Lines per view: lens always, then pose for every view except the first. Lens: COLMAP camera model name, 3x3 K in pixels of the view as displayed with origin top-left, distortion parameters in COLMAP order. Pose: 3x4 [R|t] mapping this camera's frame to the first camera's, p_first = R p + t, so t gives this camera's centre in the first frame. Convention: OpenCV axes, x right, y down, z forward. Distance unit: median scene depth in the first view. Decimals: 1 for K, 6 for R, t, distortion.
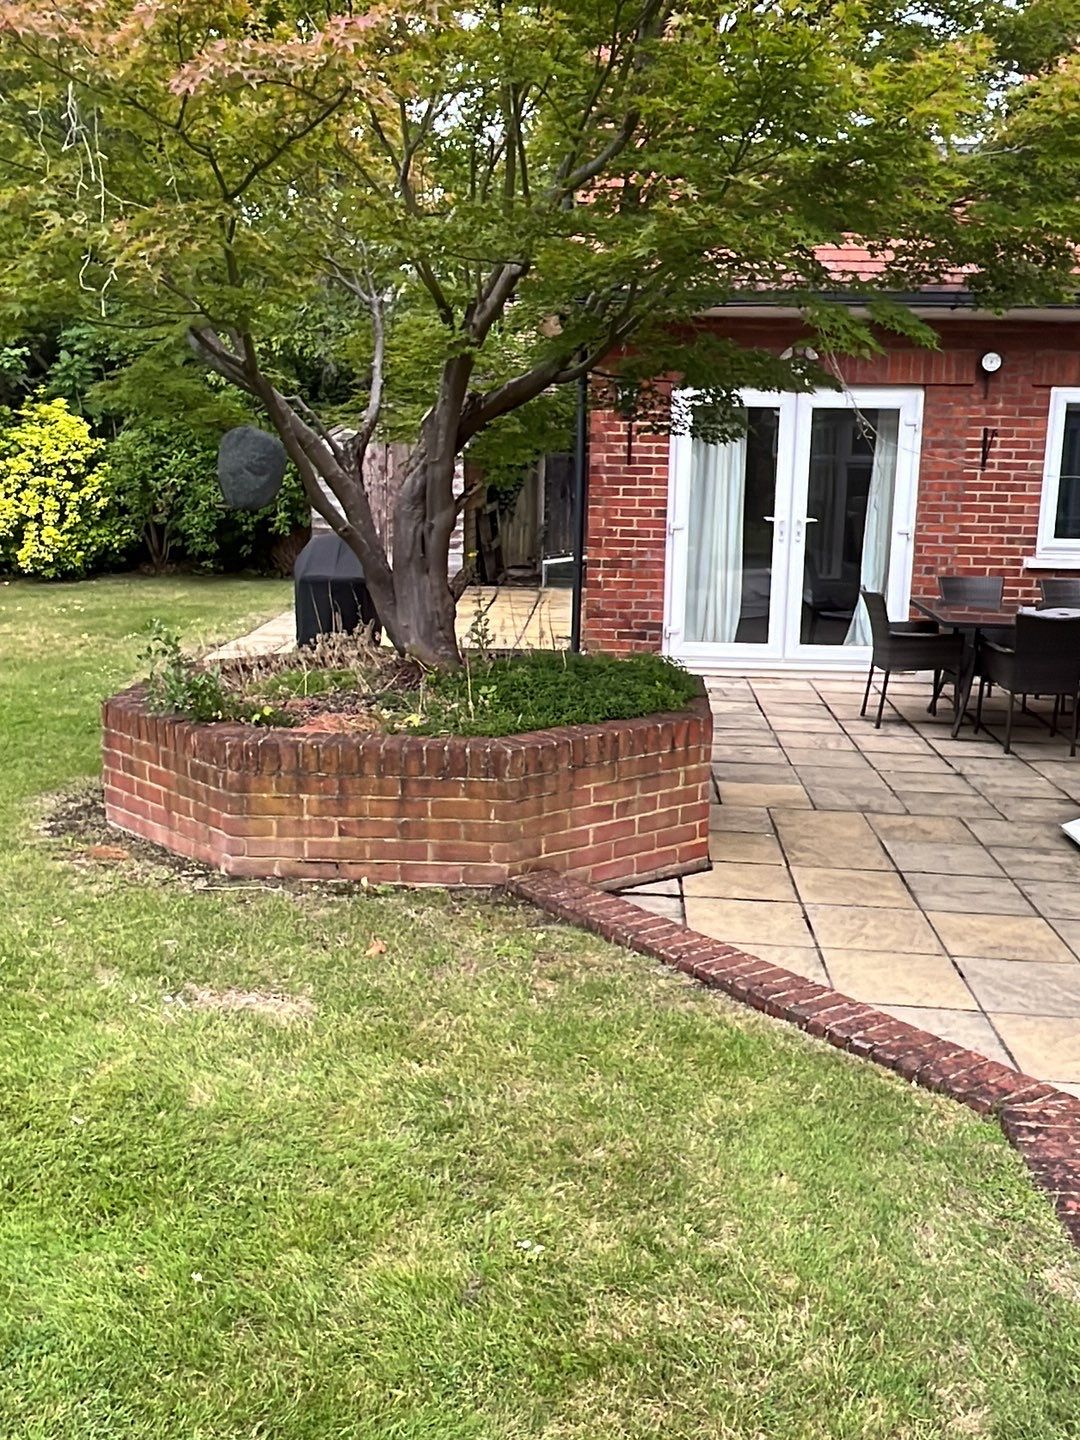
lens RADIAL K [[1368.3, 0, 540.5], [0, 1368.3, 694.1], [0, 0, 1]] dist [-0.001468, 0.002655]
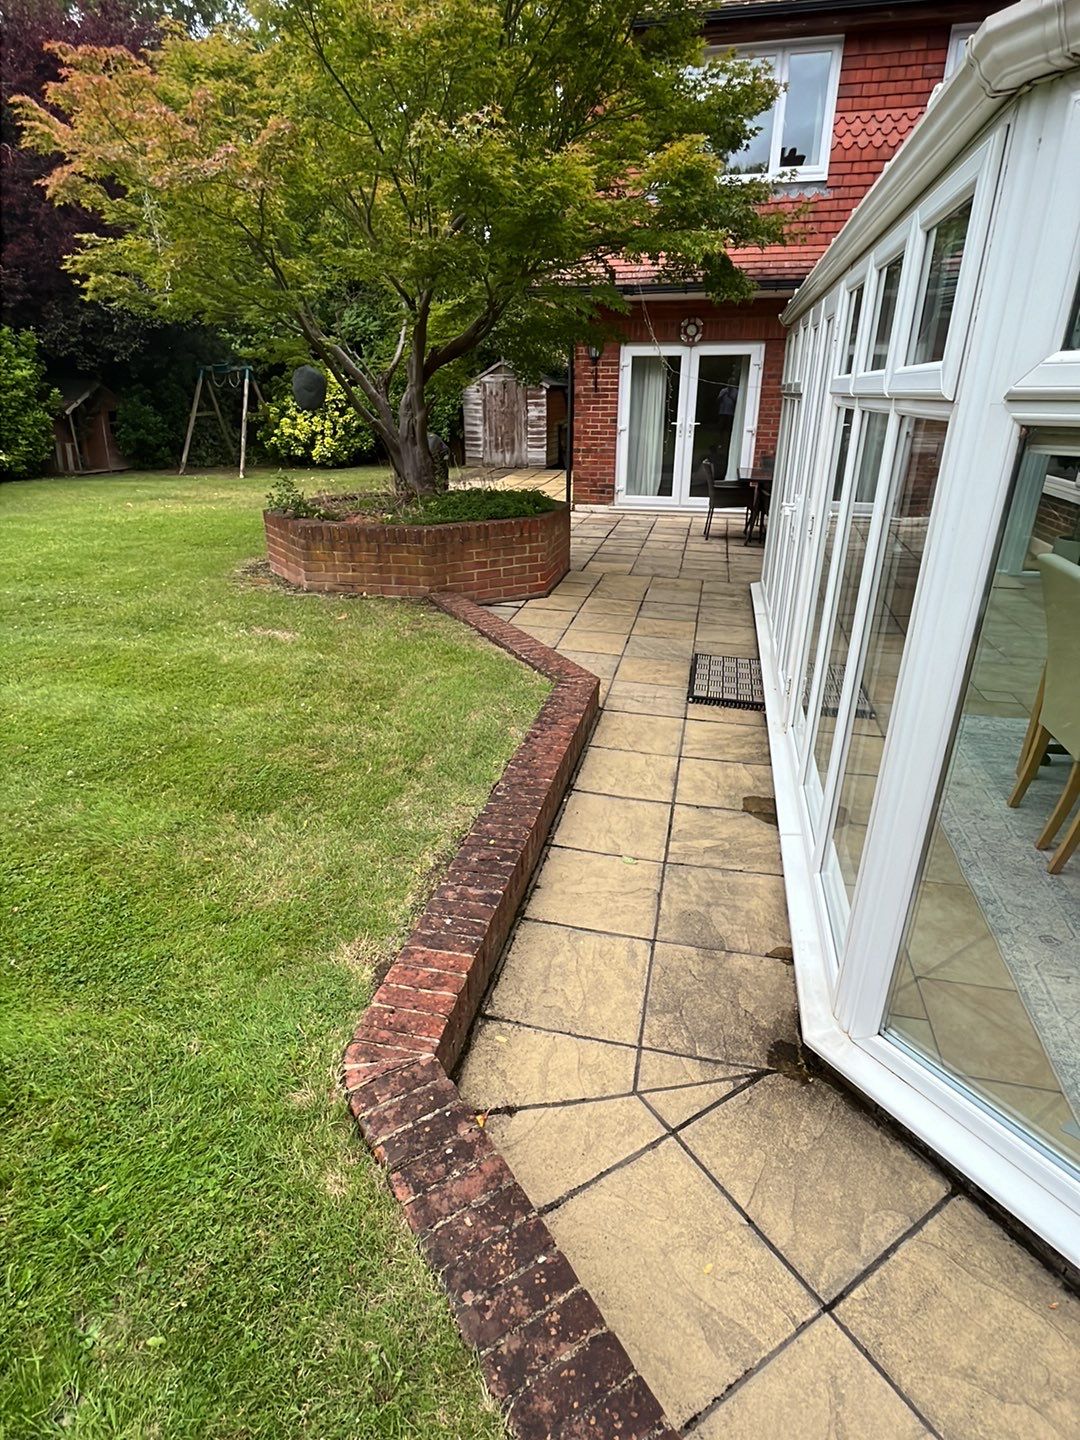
lens RADIAL K [[762.8, 0, 540.0], [0, 762.8, 720.0], [0, 0, 1]] dist [-0.003295, 0.000416]
pose [[0.987176, 0.047084, -0.152536, 0.307015], [-0.012073, 0.974797, 0.222765, 0.055757], [0.159180, -0.218066, 0.962865, -0.134218]]
